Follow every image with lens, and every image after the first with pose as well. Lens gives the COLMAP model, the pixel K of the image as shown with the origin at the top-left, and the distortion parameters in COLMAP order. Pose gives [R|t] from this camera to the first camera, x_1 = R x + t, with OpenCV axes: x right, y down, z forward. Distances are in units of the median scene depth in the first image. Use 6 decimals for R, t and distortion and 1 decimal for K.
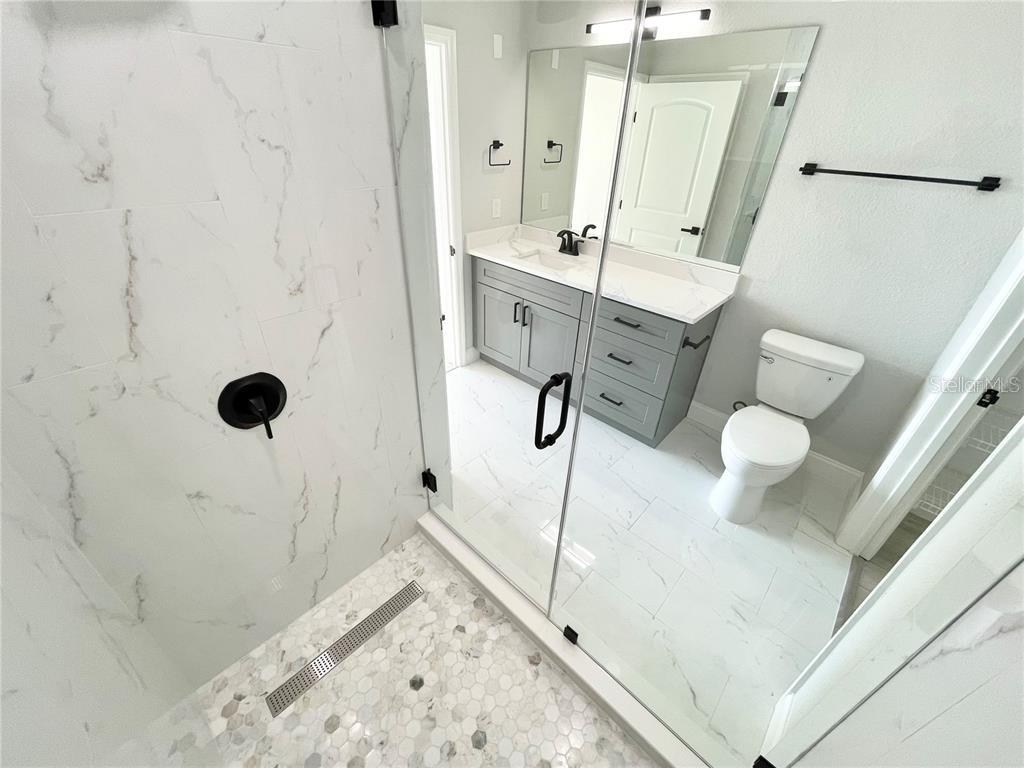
lens RADIAL K [[413.9, 0, 513.9], [0, 413.9, 386.7], [0, 0, 1]] dist [-0.000672, -0.000248]
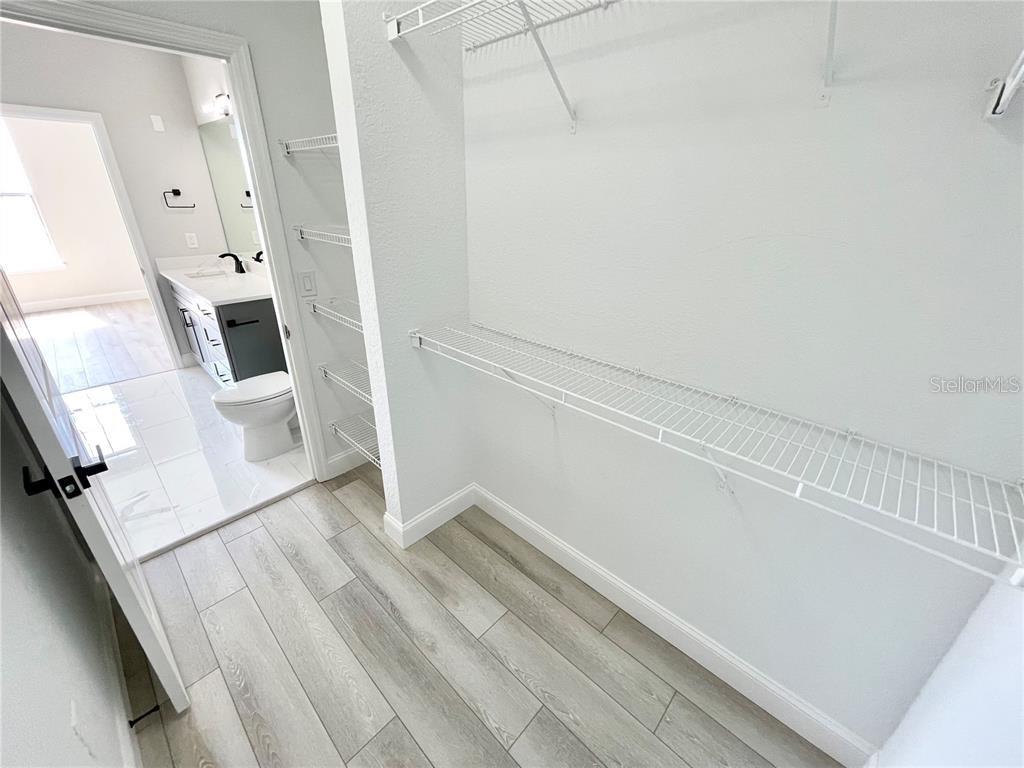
lens RADIAL K [[413.9, 0, 510.7], [0, 413.9, 381.4], [0, 0, 1]] dist [-0.000672, -0.000248]
pose [[0.999712, -0.012412, -0.020528, 1.256382], [0.009135, 0.988243, -0.152620, 0.256410], [0.022181, 0.152389, 0.988072, -0.206549]]
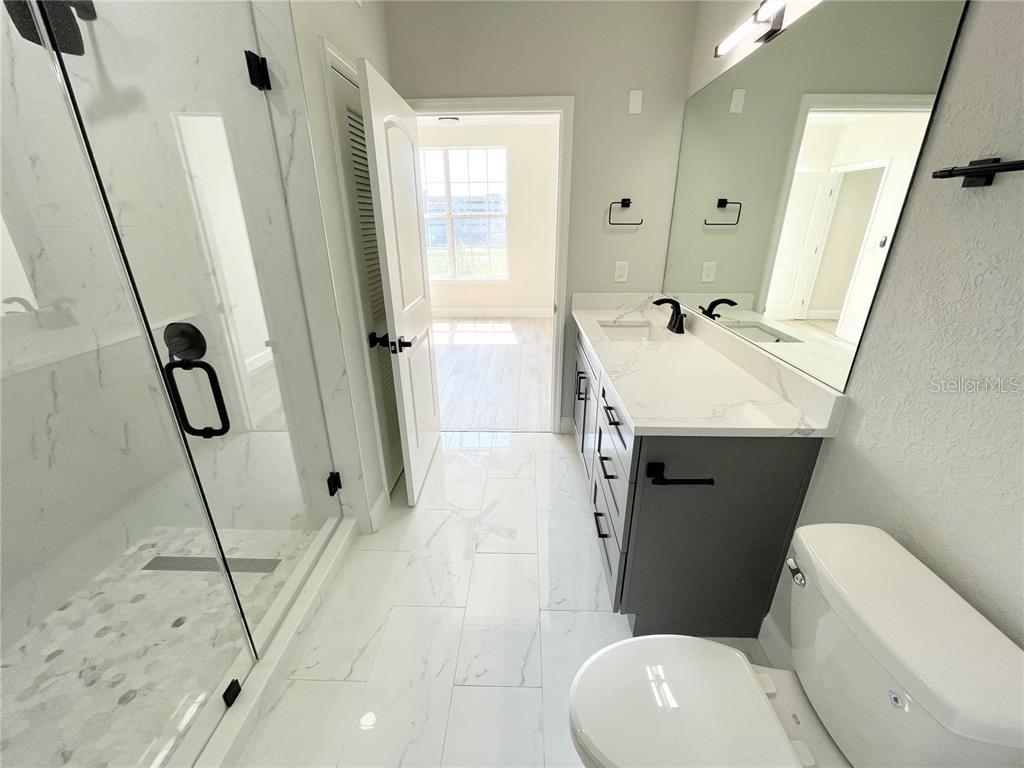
lens RADIAL K [[413.9, 0, 511.3], [0, 413.9, 386.8], [0, 0, 1]] dist [-0.000672, -0.000248]
pose [[0.653880, 0.246839, -0.715200, 0.654038], [-0.385535, 0.922057, -0.034248, -0.114809], [0.651002, 0.298128, 0.698080, 0.408160]]
